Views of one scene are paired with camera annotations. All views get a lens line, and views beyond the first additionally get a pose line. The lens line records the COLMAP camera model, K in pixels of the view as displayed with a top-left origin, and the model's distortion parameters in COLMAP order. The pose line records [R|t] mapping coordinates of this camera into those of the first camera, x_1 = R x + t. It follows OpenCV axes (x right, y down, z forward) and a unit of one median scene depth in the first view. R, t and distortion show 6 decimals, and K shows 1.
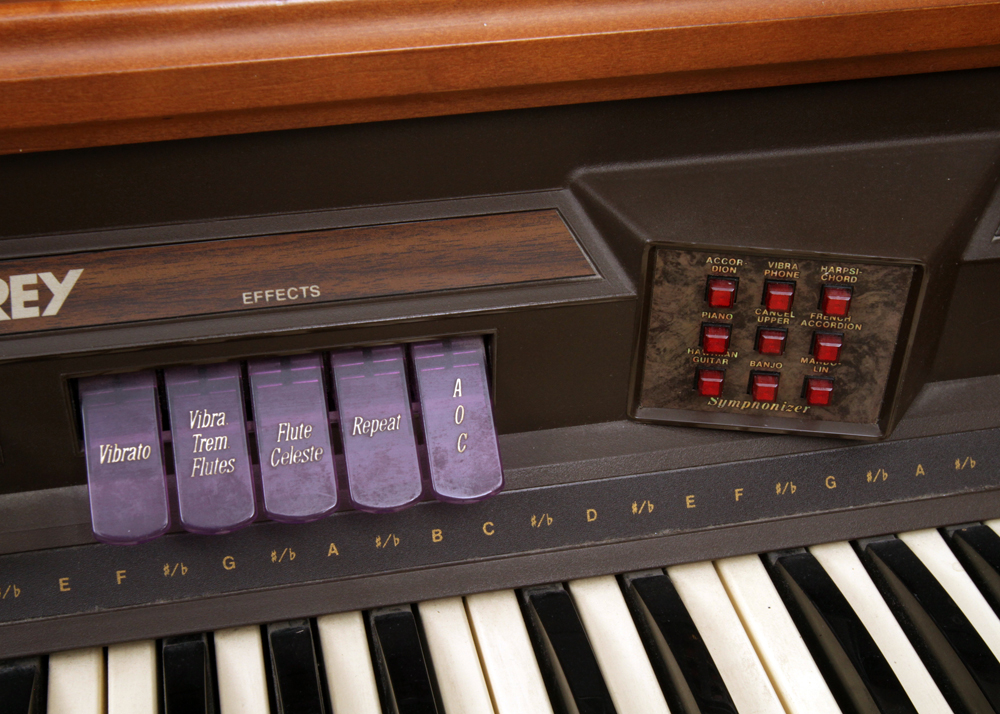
lens RADIAL K [[1415.6, 0, 500.0], [0, 1415.6, 357.0], [0, 0, 1]] dist [-0.064919, 0.106136]
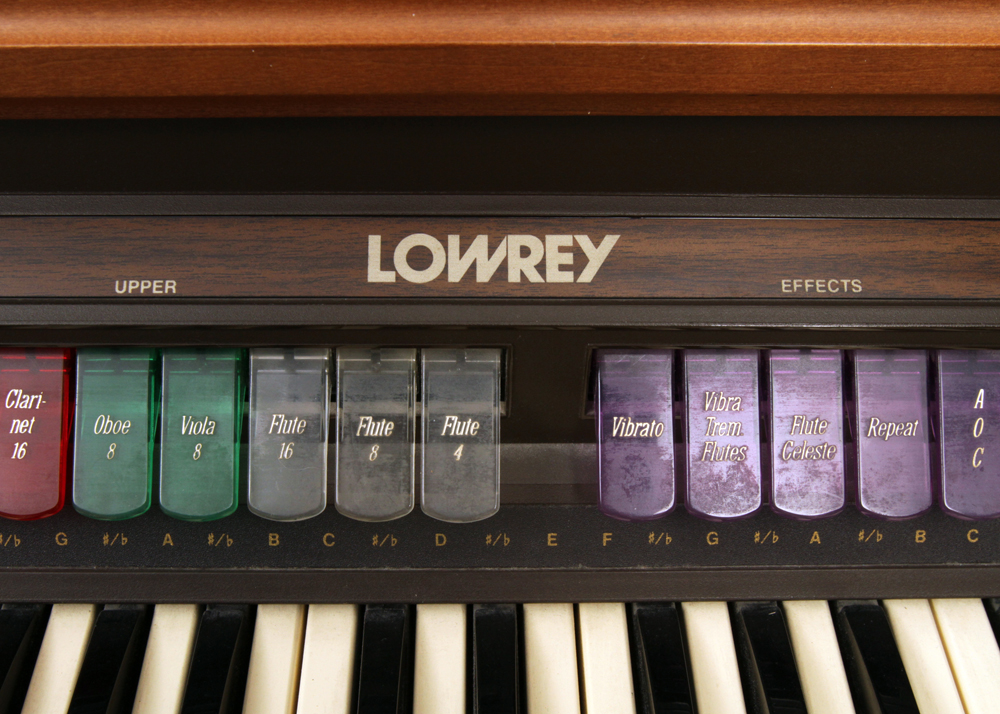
lens RADIAL K [[1154.7, 0, 500.0], [0, 1154.7, 357.0], [0, 0, 1]] dist [-0.101142, 0.152937]
pose [[0.978492, 0.136098, -0.155020, -0.241051], [-0.111069, 0.980841, 0.160045, -0.096703], [0.173832, -0.139385, 0.974861, 0.210763]]
